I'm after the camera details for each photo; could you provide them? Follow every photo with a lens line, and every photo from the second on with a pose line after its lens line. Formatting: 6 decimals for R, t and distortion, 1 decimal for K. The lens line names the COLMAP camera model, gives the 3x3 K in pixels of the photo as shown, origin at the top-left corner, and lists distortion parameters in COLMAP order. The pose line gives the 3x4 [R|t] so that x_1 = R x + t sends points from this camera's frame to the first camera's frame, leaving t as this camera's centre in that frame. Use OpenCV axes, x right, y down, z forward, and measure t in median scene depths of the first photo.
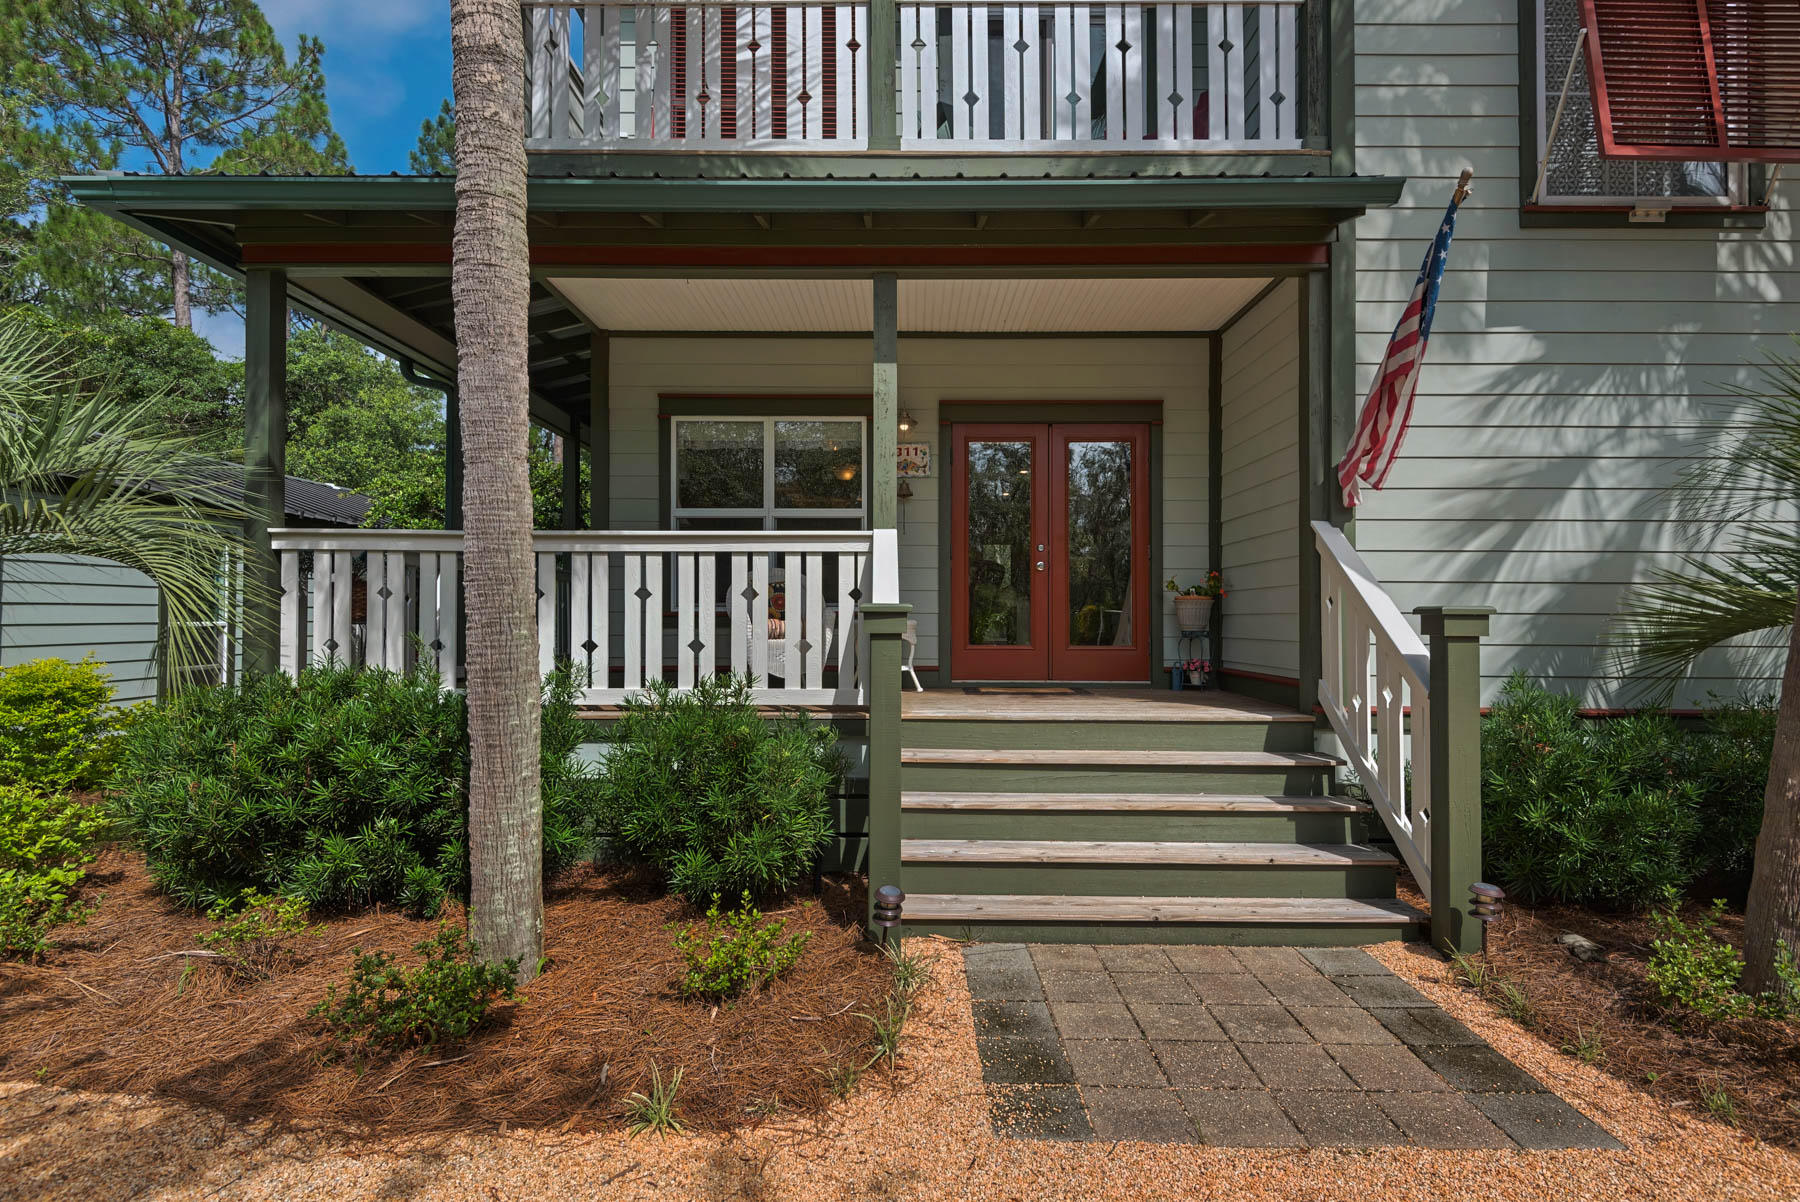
lens RADIAL K [[882.9, 0, 904.7], [0, 882.9, 612.2], [0, 0, 1]] dist [0.010791, -0.000842]
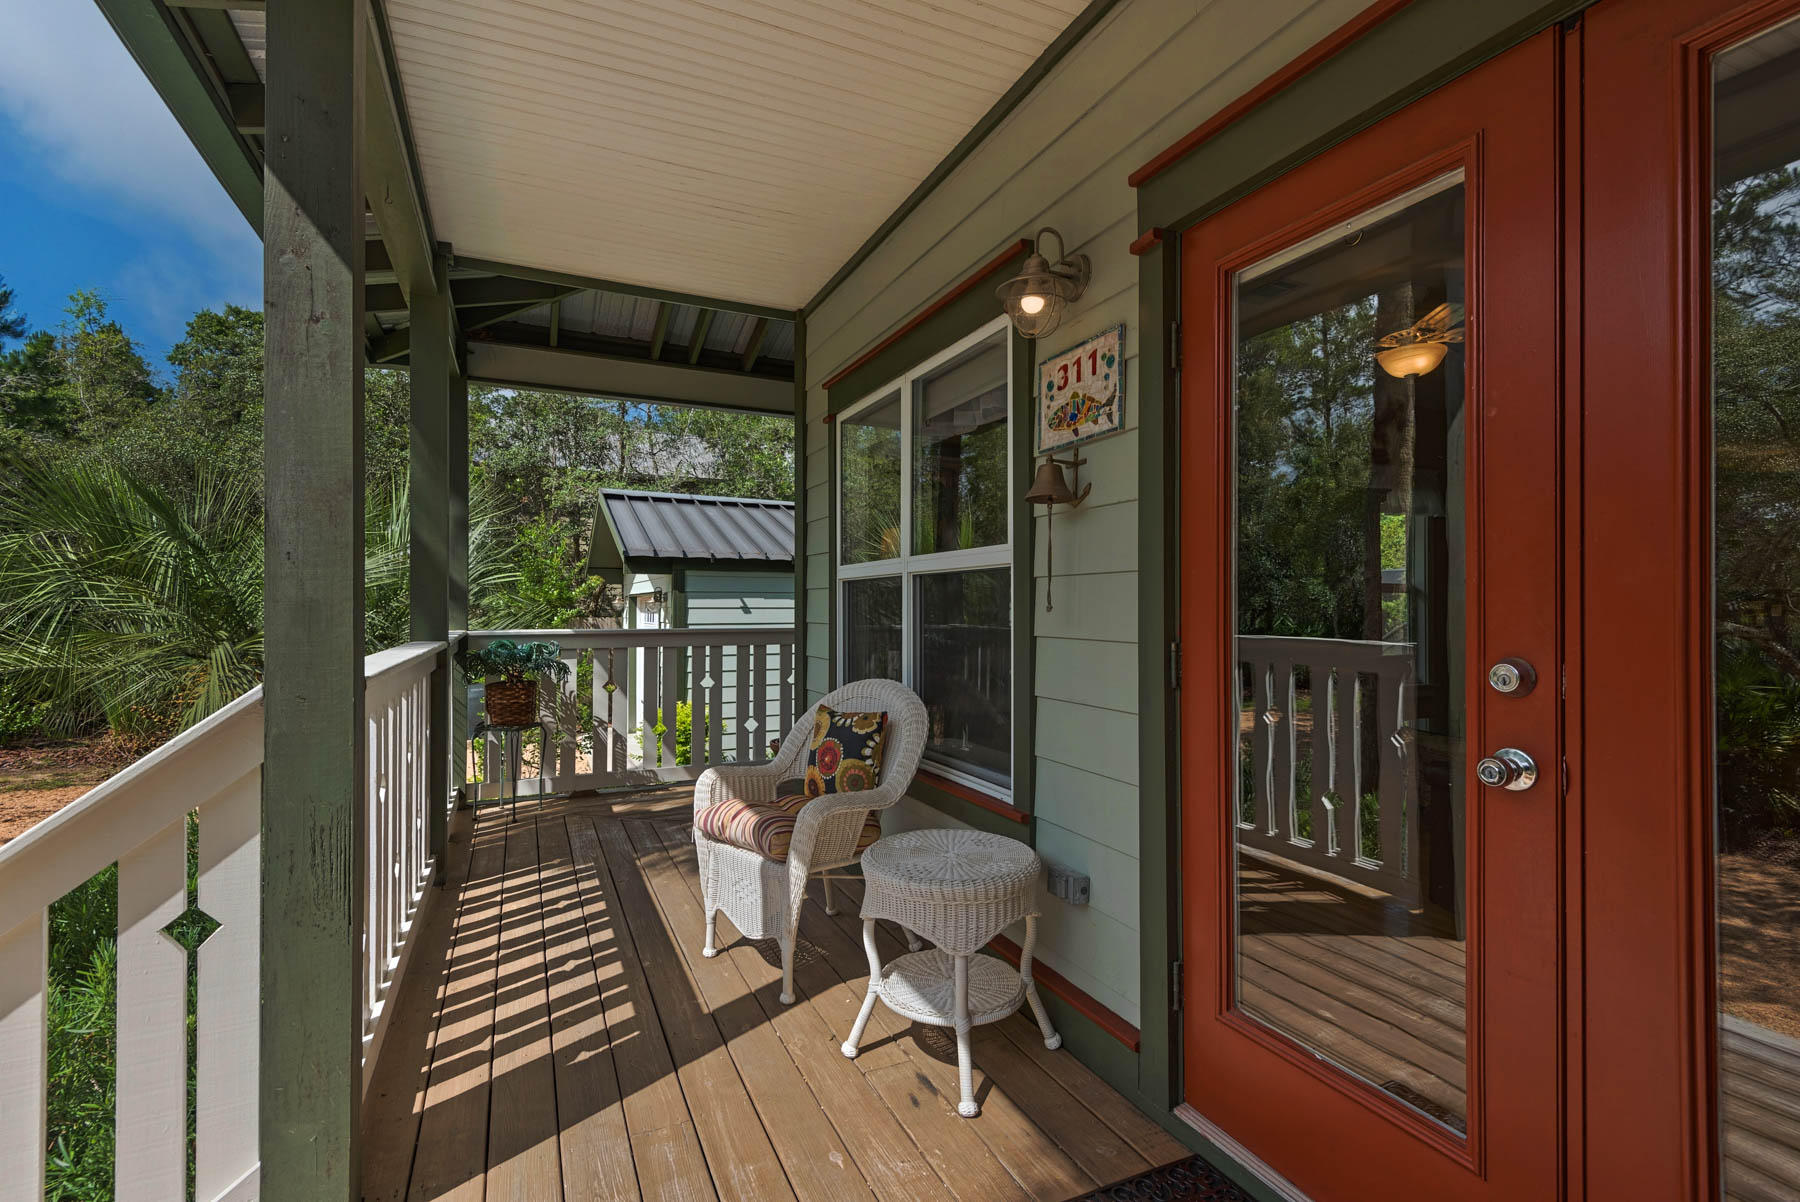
lens RADIAL K [[819.0, 0, 900.7], [0, 819.0, 606.3], [0, 0, 1]] dist [0.013244, -0.000414]
pose [[0.435438, -0.000565, -0.900219, 0.351604], [-0.001282, 0.999998, -0.001247, -0.117843], [0.900218, 0.001697, 0.435436, 1.064028]]
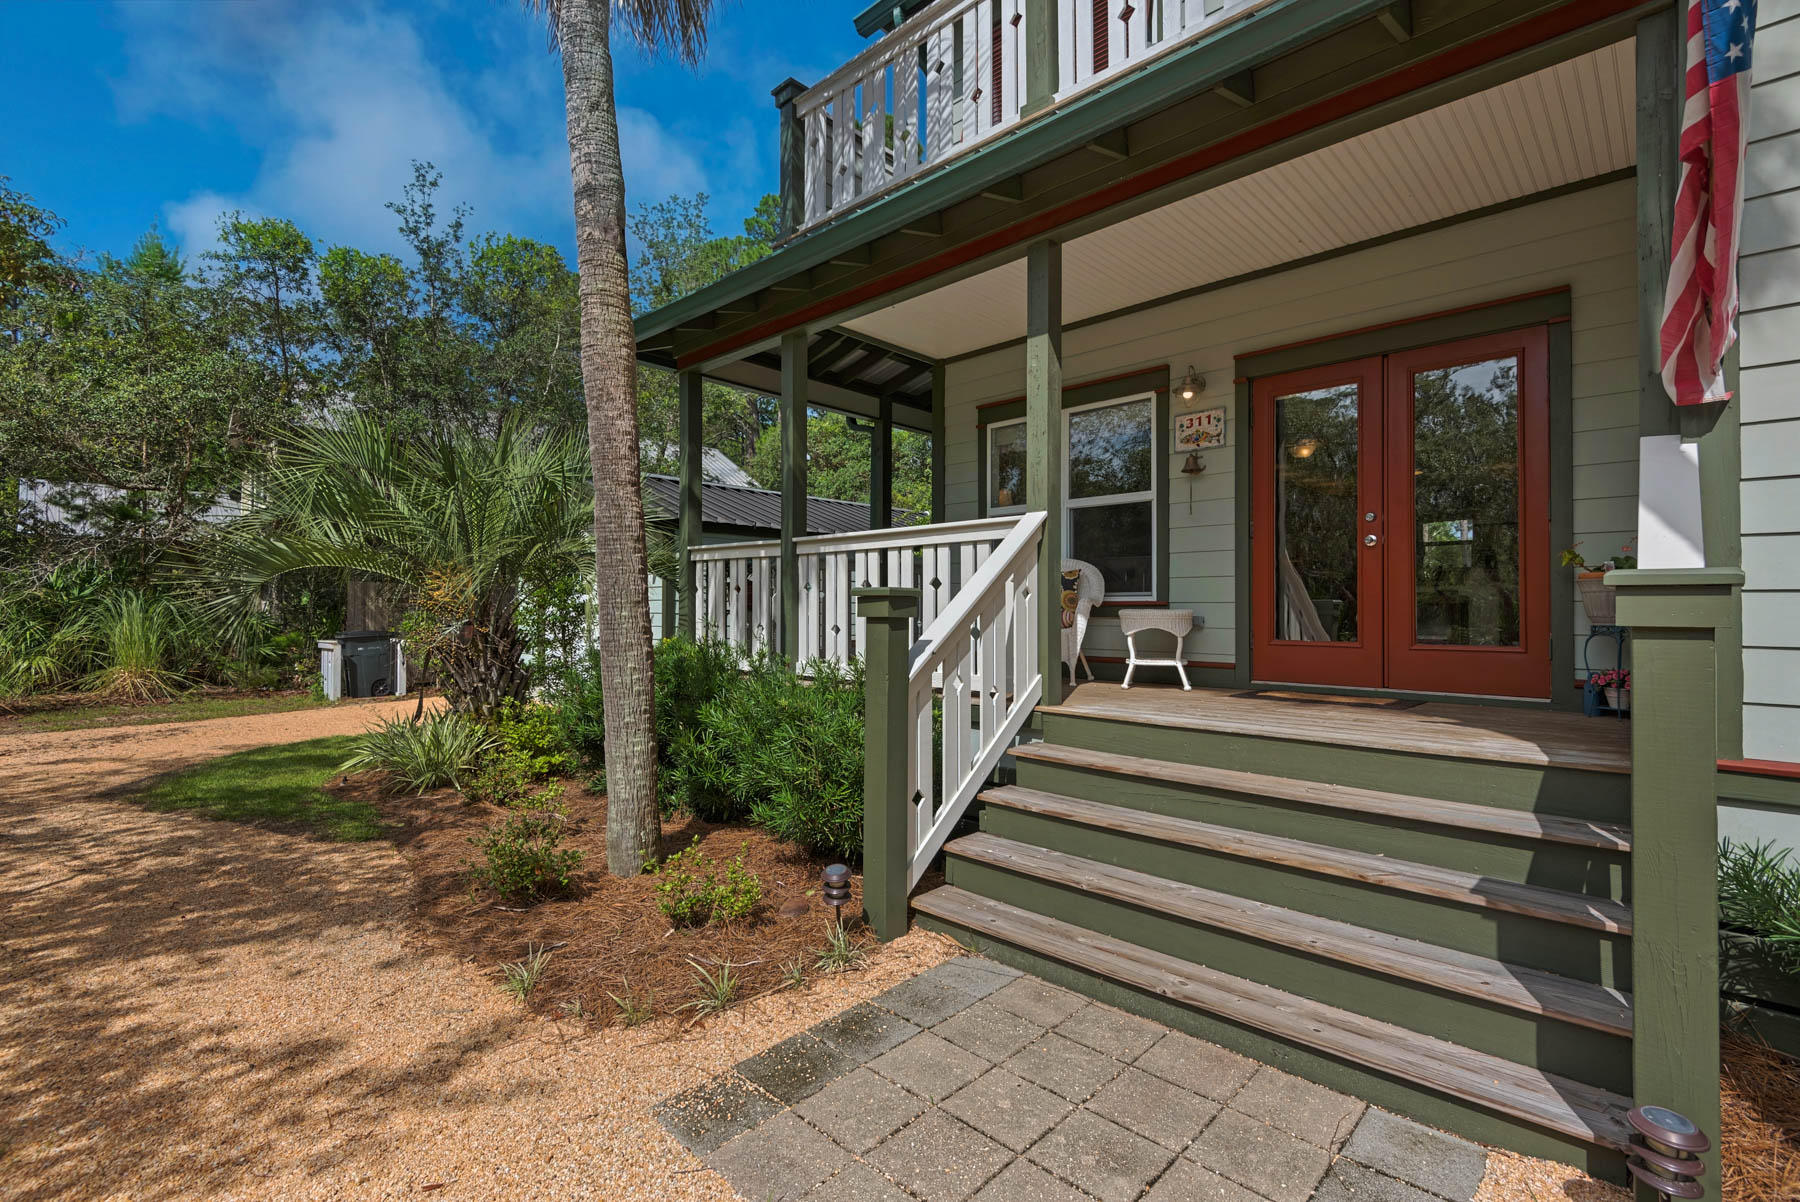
lens RADIAL K [[819.0, 0, 900.7], [0, 819.0, 606.3], [0, 0, 1]] dist [0.013244, -0.000414]
pose [[0.728457, -0.005082, -0.685073, 0.468634], [0.000570, 0.999977, -0.006812, 0.014409], [0.685092, 0.004572, 0.728442, 0.252365]]
